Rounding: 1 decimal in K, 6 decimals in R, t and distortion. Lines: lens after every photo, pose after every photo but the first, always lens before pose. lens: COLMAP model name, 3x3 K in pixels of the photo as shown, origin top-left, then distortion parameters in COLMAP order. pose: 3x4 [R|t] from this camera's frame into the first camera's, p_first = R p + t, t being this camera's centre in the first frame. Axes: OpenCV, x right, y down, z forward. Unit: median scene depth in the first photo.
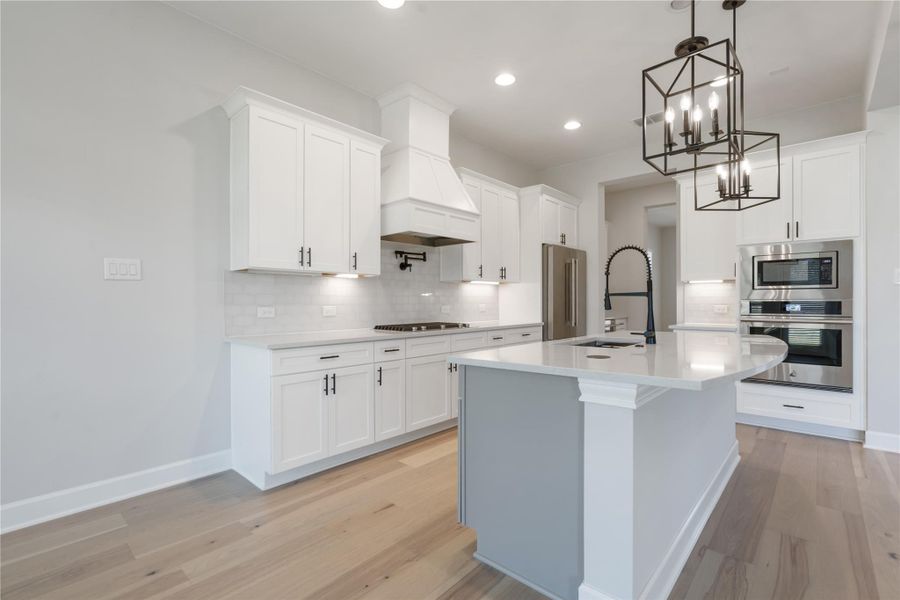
lens RADIAL K [[409.2, 0, 413.3], [0, 409.2, 298.1], [0, 0, 1]] dist [-0.007514, 0.002094]
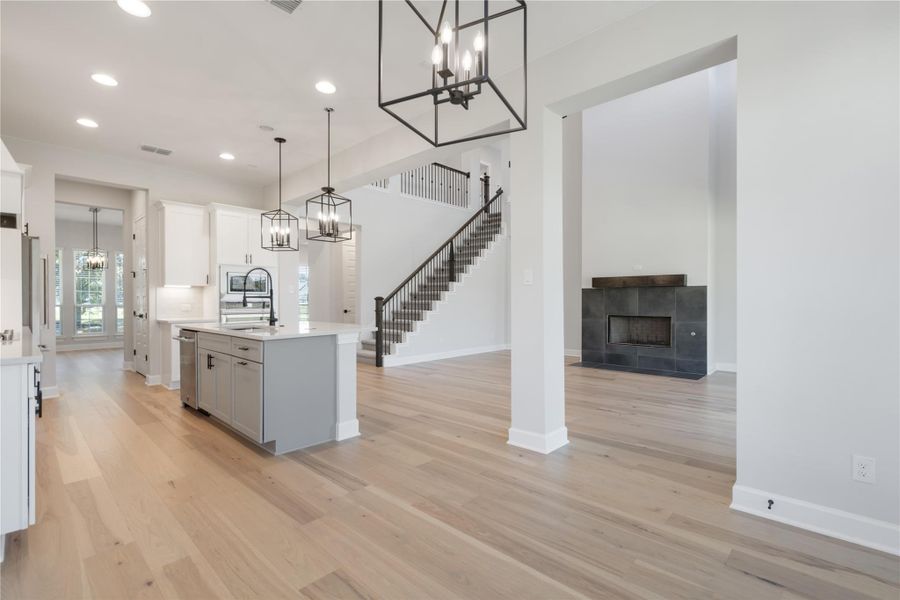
lens RADIAL K [[409.2, 0, 454.9], [0, 409.2, 301.5], [0, 0, 1]] dist [-0.007514, 0.002094]
pose [[0.016945, -0.001415, 0.999855, -1.146280], [-0.004060, 0.999991, 0.001484, 0.003508], [-0.999848, -0.004085, 0.016939, 0.190680]]
